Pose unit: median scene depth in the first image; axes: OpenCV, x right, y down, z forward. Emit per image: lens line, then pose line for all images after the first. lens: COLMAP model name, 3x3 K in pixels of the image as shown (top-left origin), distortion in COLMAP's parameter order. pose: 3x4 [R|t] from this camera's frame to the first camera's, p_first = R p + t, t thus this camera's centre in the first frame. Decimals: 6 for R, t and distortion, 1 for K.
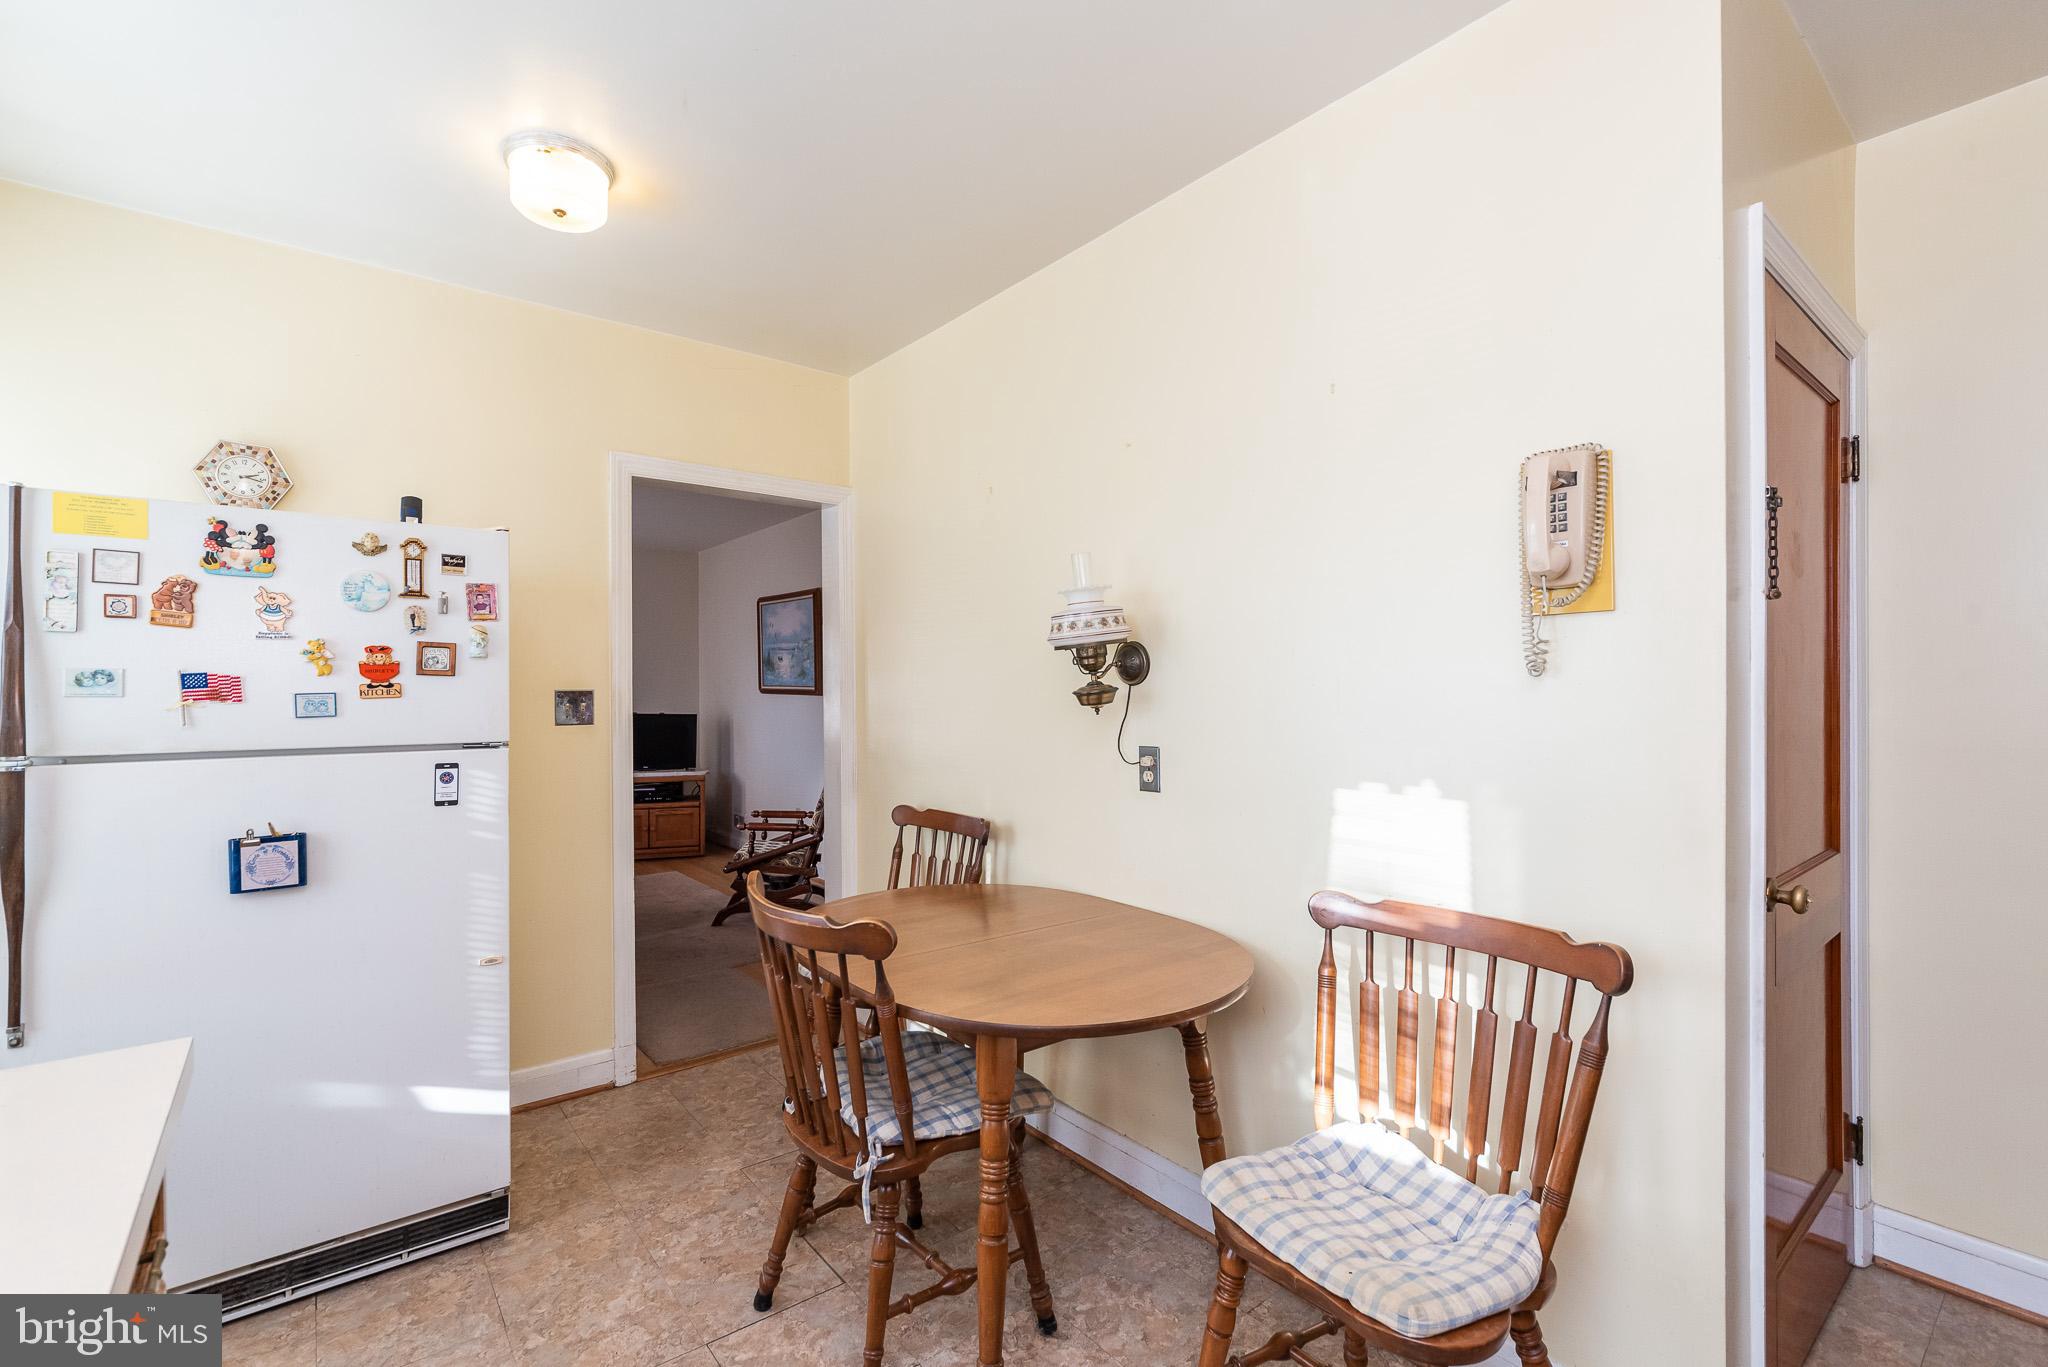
lens RADIAL K [[905.1, 0, 1032.0], [0, 905.1, 686.7], [0, 0, 1]] dist [-0.013896, 0.002819]
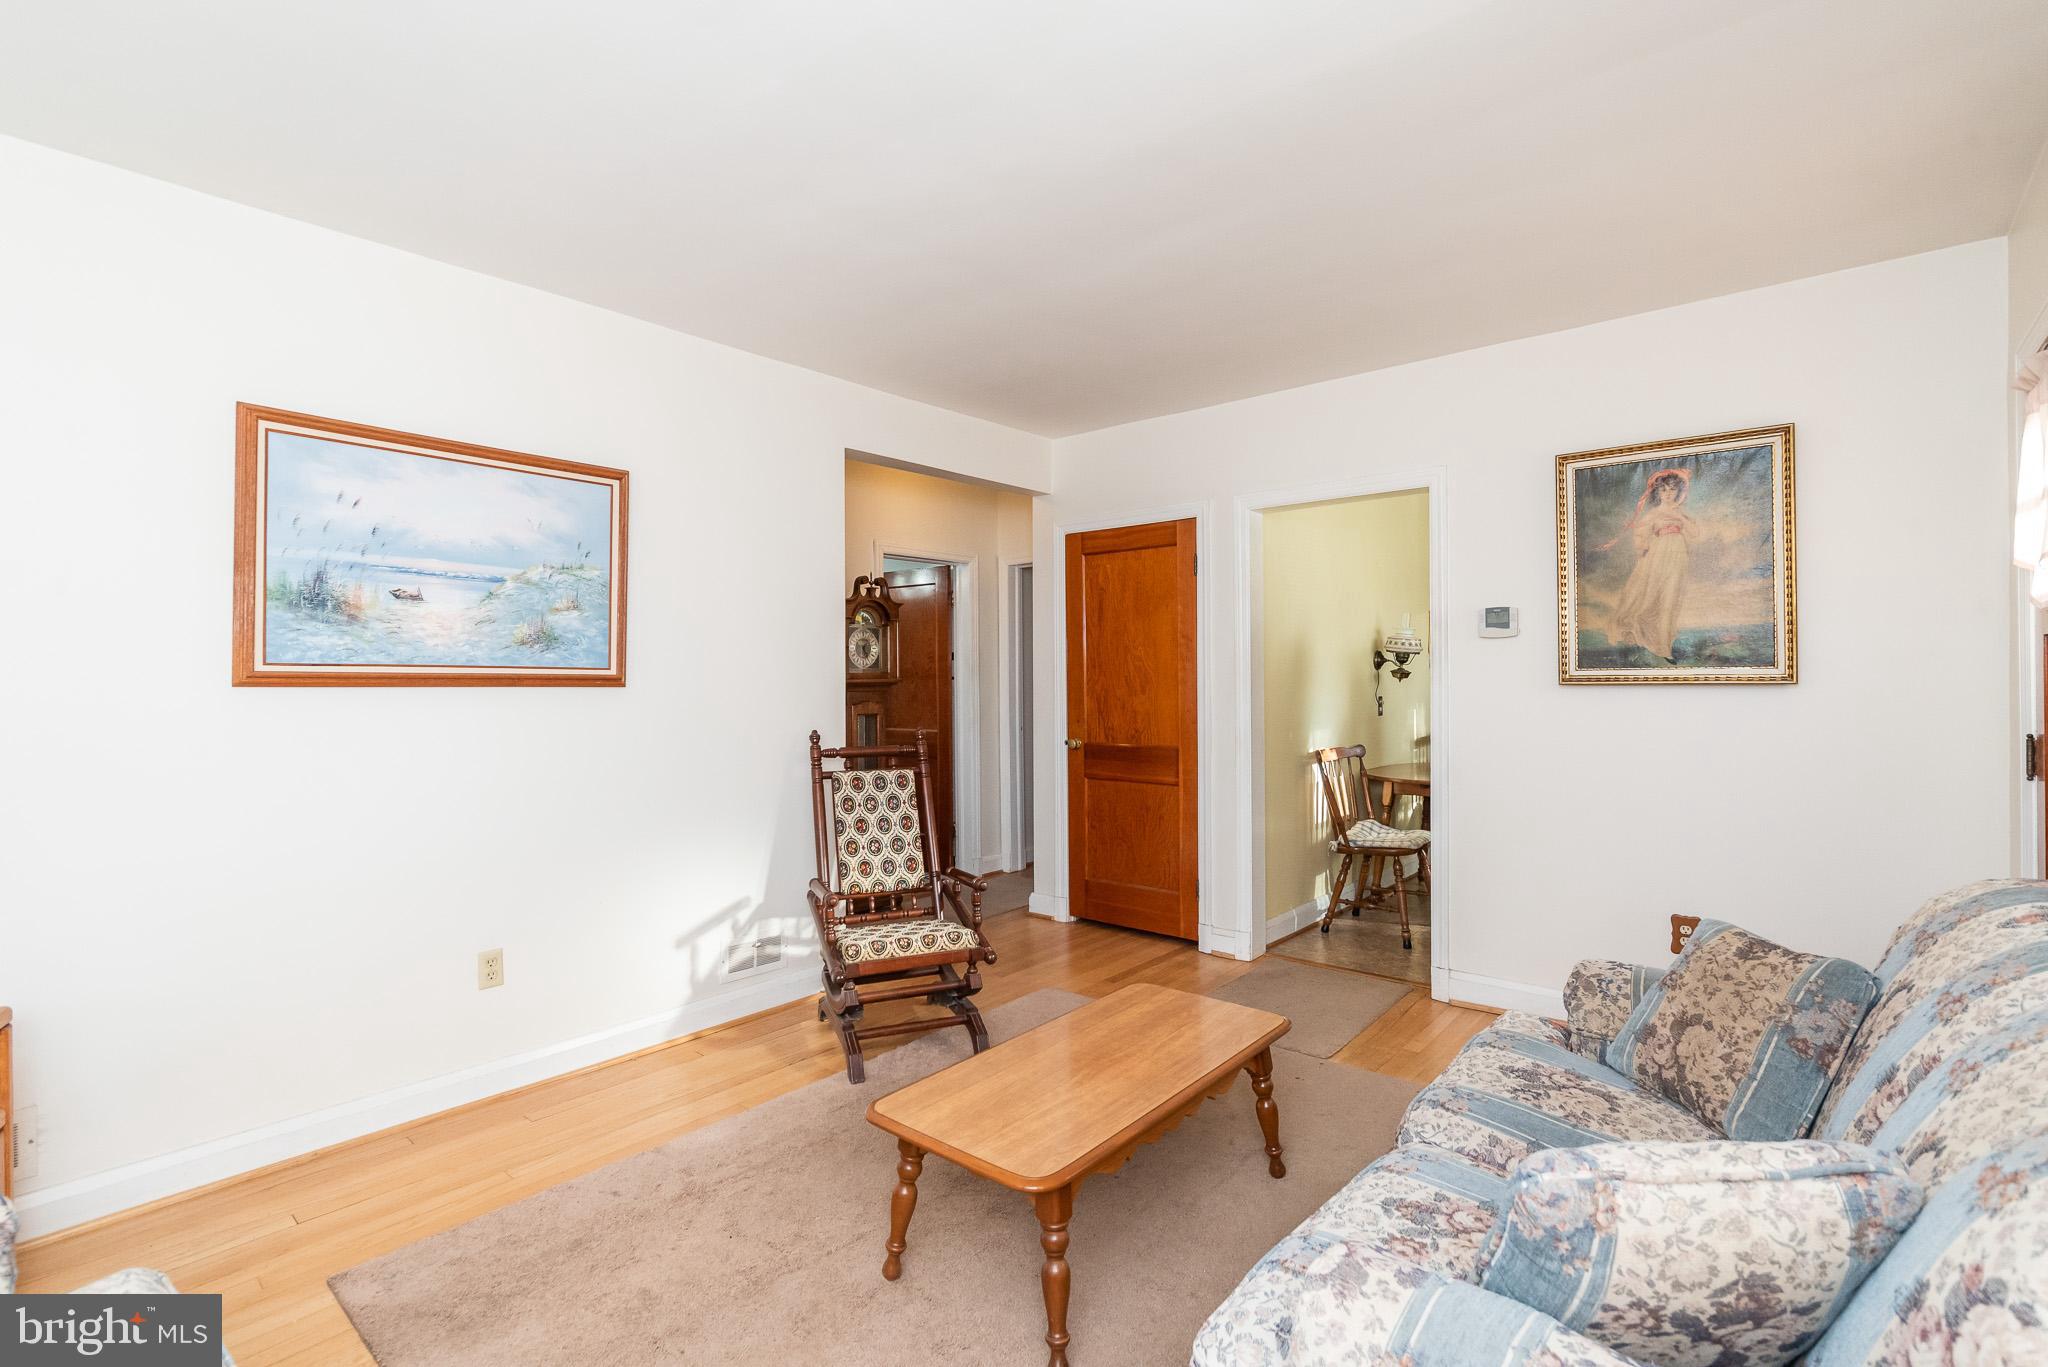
lens RADIAL K [[959.4, 0, 1027.6], [0, 959.4, 684.9], [0, 0, 1]] dist [0.005251, 0.000622]
pose [[-0.164979, -0.000490, 0.986297, -2.538513], [0.007072, 0.999974, 0.001679, 0.029505], [-0.986272, 0.007252, -0.164971, 2.783589]]
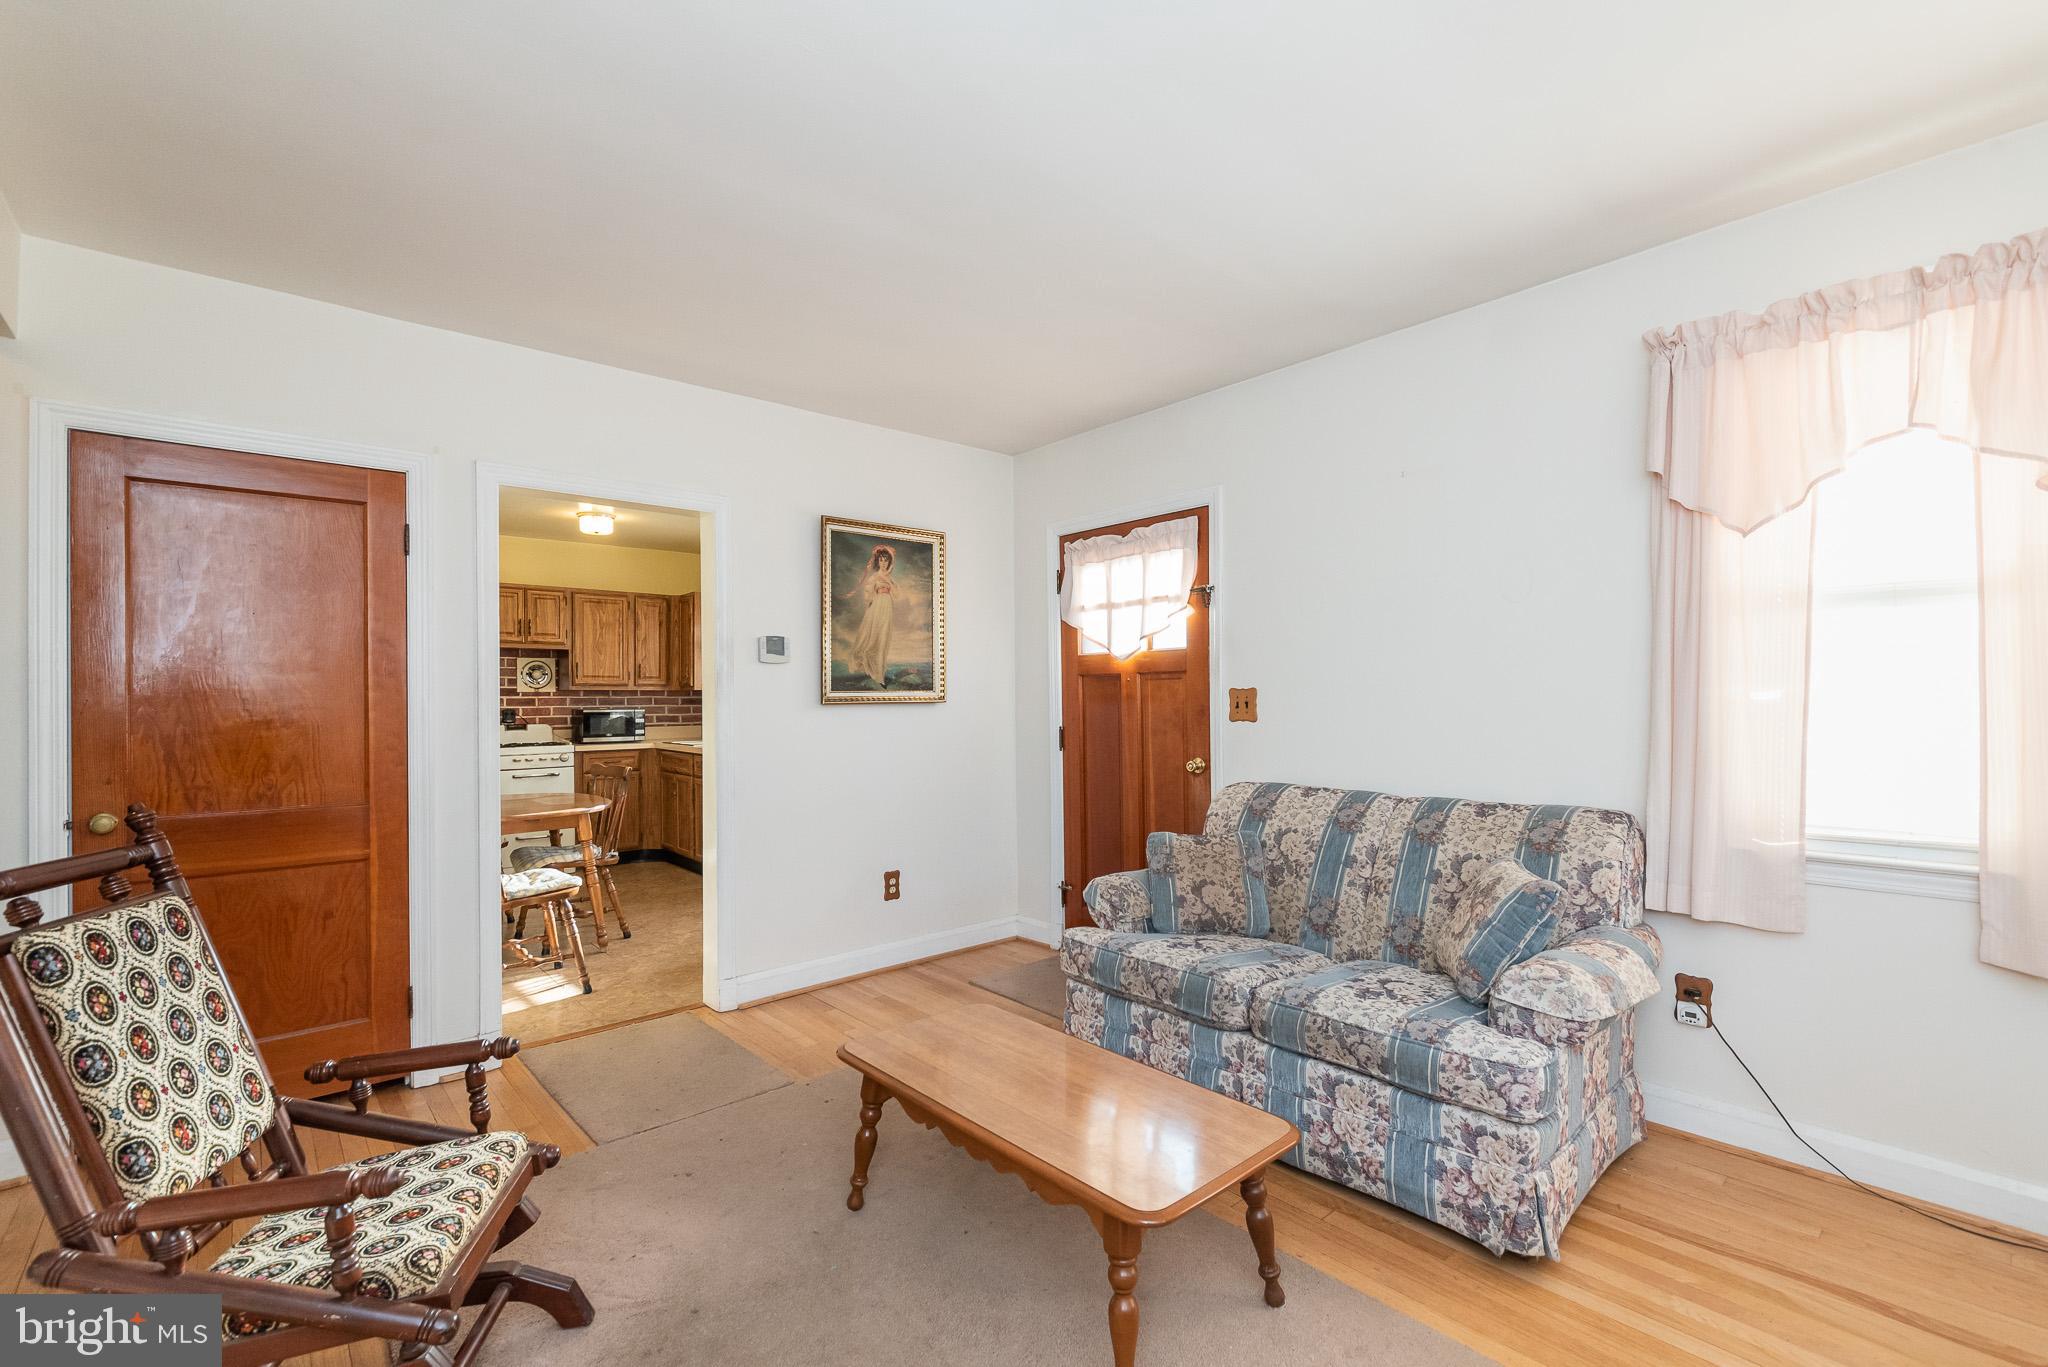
lens RADIAL K [[905.1, 0, 1055.0], [0, 905.1, 695.2], [0, 0, 1]] dist [-0.013896, 0.002819]
pose [[-0.998202, 0.016080, -0.057750, -1.356235], [0.016321, 0.999860, -0.003708, 0.034778], [0.057682, -0.004644, -0.998324, 3.568297]]
